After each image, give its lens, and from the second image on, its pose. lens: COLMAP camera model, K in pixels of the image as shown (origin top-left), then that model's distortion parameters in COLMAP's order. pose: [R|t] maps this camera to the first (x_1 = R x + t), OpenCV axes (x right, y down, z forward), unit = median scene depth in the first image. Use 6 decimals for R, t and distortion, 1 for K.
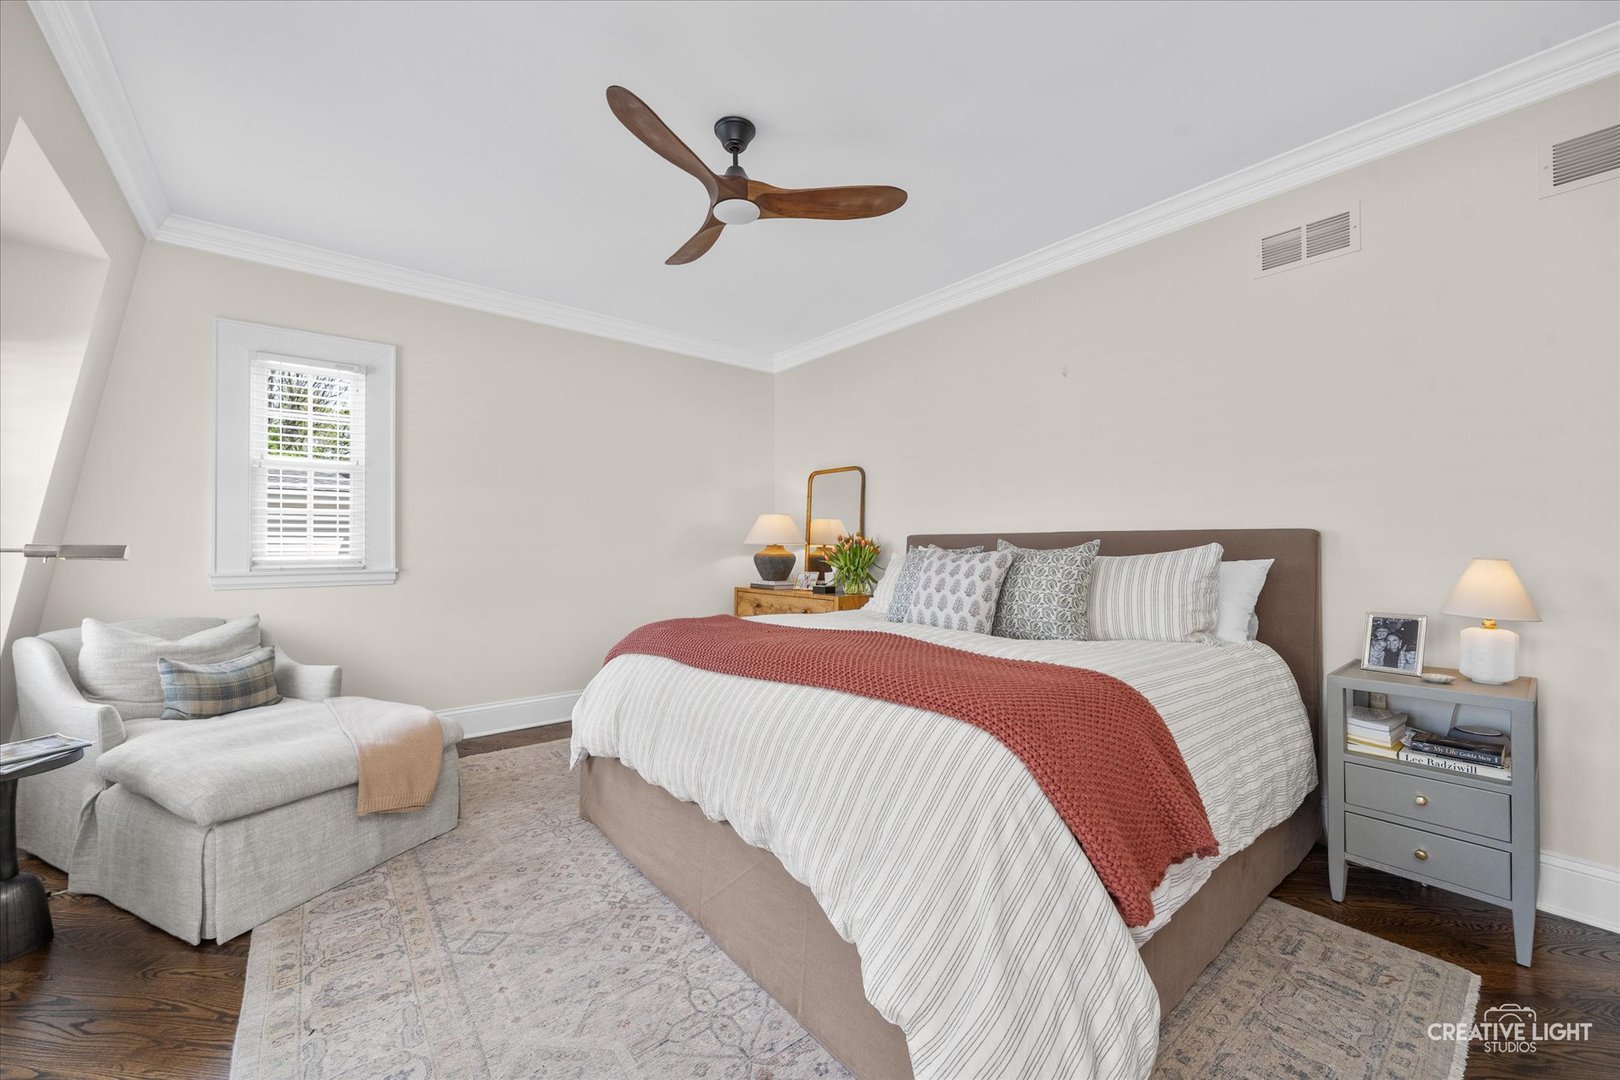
lens RADIAL K [[627.7, 0, 804.9], [0, 627.7, 526.2], [0, 0, 1]] dist [-0.000112, 0.000005]
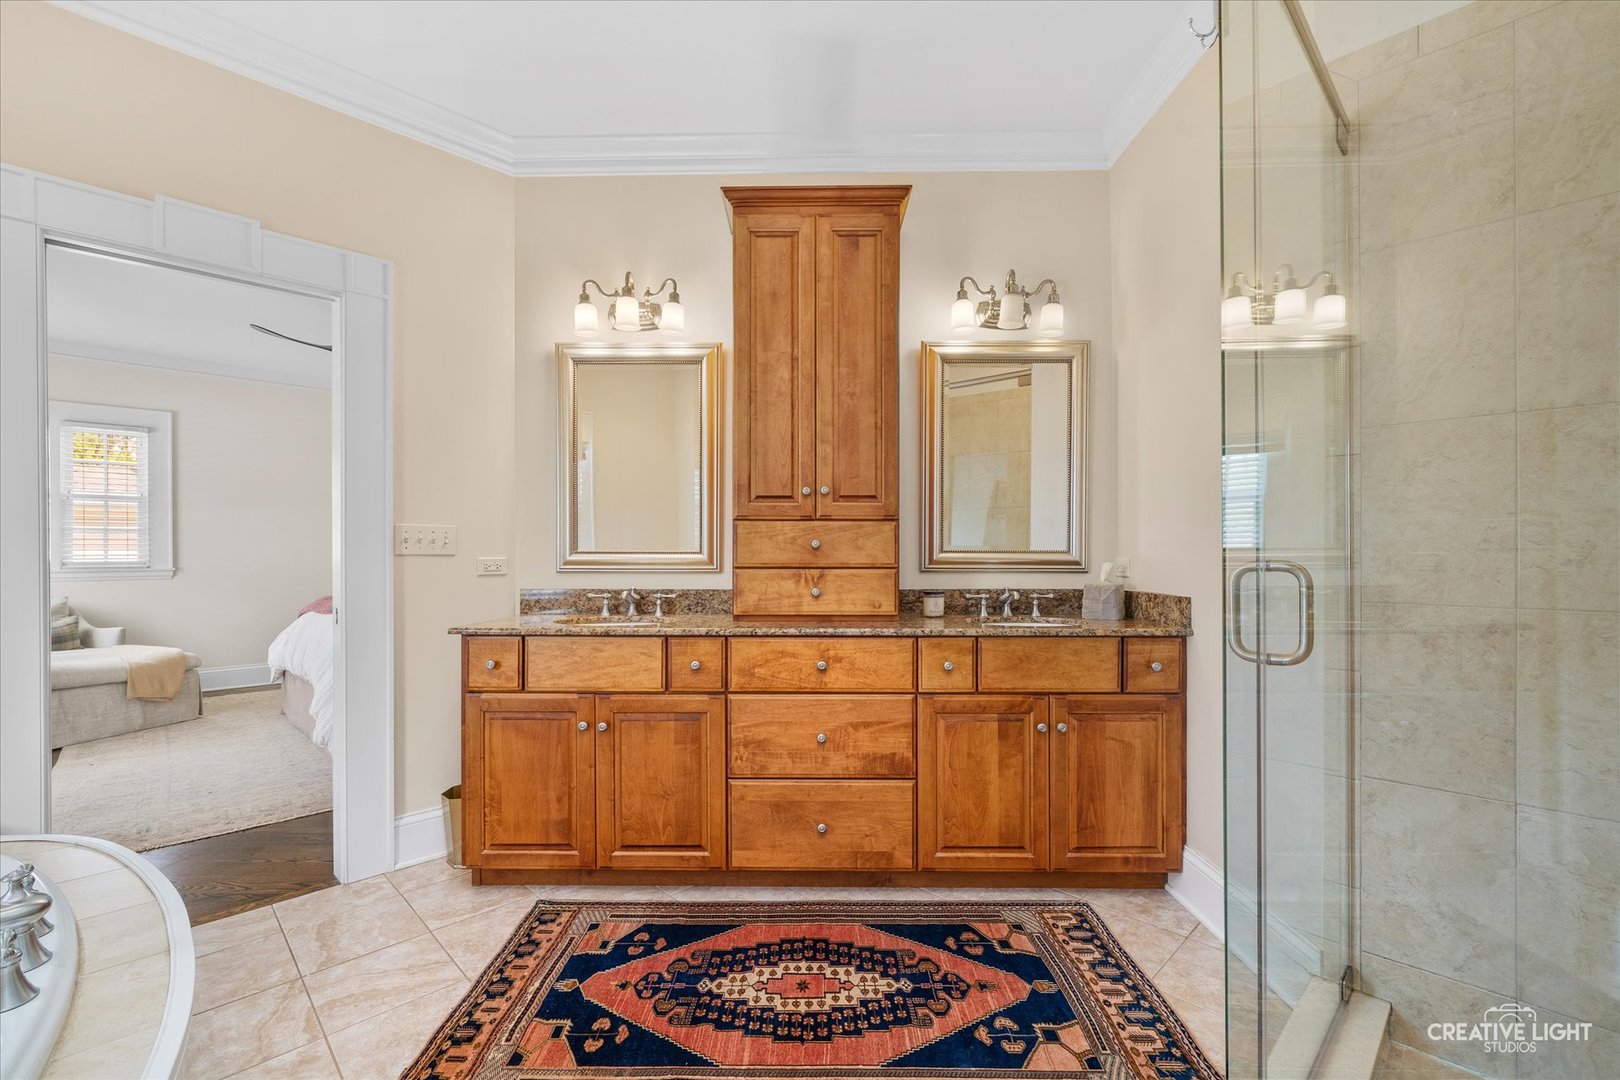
lens RADIAL K [[694.5, 0, 810.0], [0, 694.5, 540.0], [0, 0, 1]] dist [0.001617, 0.000261]
pose [[0.995707, -0.008853, 0.092137, 0.871816], [0.008176, 0.999937, 0.007726, 0.003939], [-0.092200, -0.006939, 0.995716, -0.960358]]
